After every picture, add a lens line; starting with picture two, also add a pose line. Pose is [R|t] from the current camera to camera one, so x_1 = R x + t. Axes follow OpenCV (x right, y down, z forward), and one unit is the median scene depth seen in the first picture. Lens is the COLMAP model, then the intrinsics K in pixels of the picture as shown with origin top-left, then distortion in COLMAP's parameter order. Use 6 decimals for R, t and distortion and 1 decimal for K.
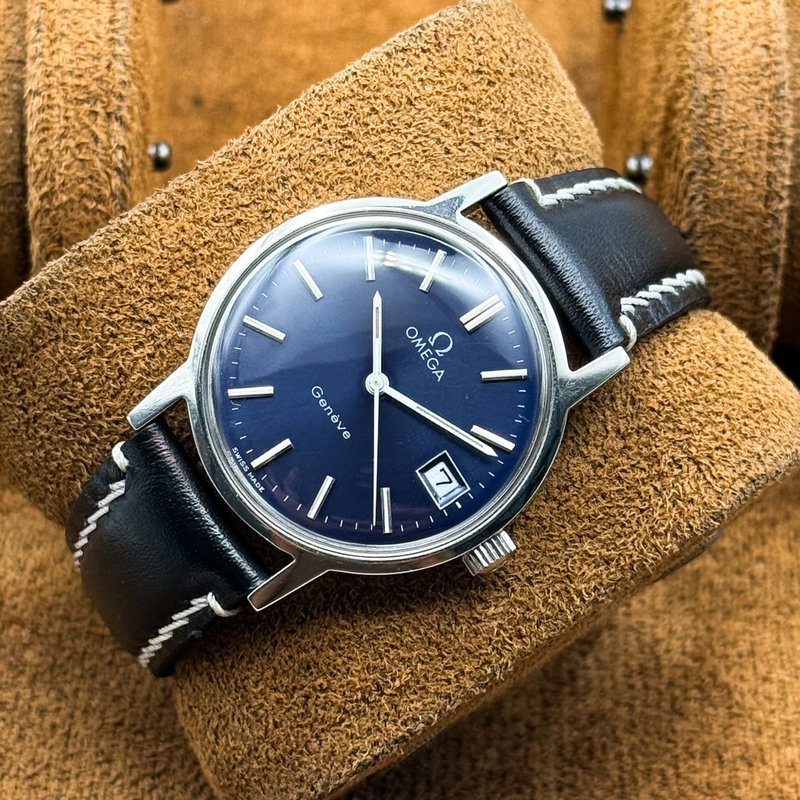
lens RADIAL K [[2702.5, 0, 400.0], [0, 2702.5, 400.0], [0, 0, 1]] dist [-0.001952, 1.506242]
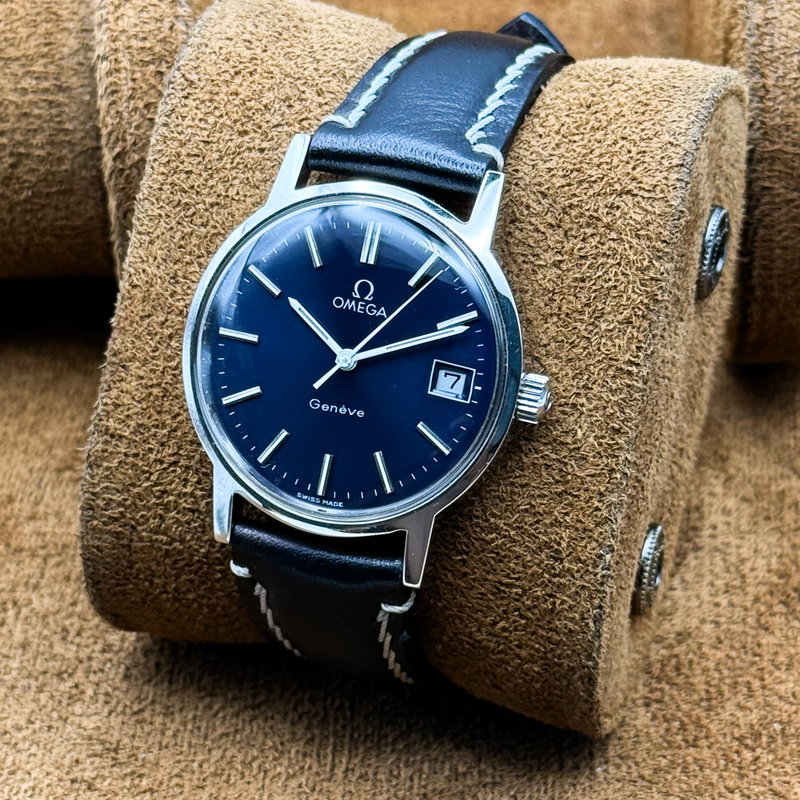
lens RADIAL K [[2702.5, 0, 400.0], [0, 2702.5, 400.0], [0, 0, 1]] dist [-0.001952, 1.506242]
pose [[0.692533, -0.696375, -0.188310, 0.189847], [0.699913, 0.711838, -0.058383, 0.079655], [0.174702, -0.091369, 0.980373, -0.047328]]
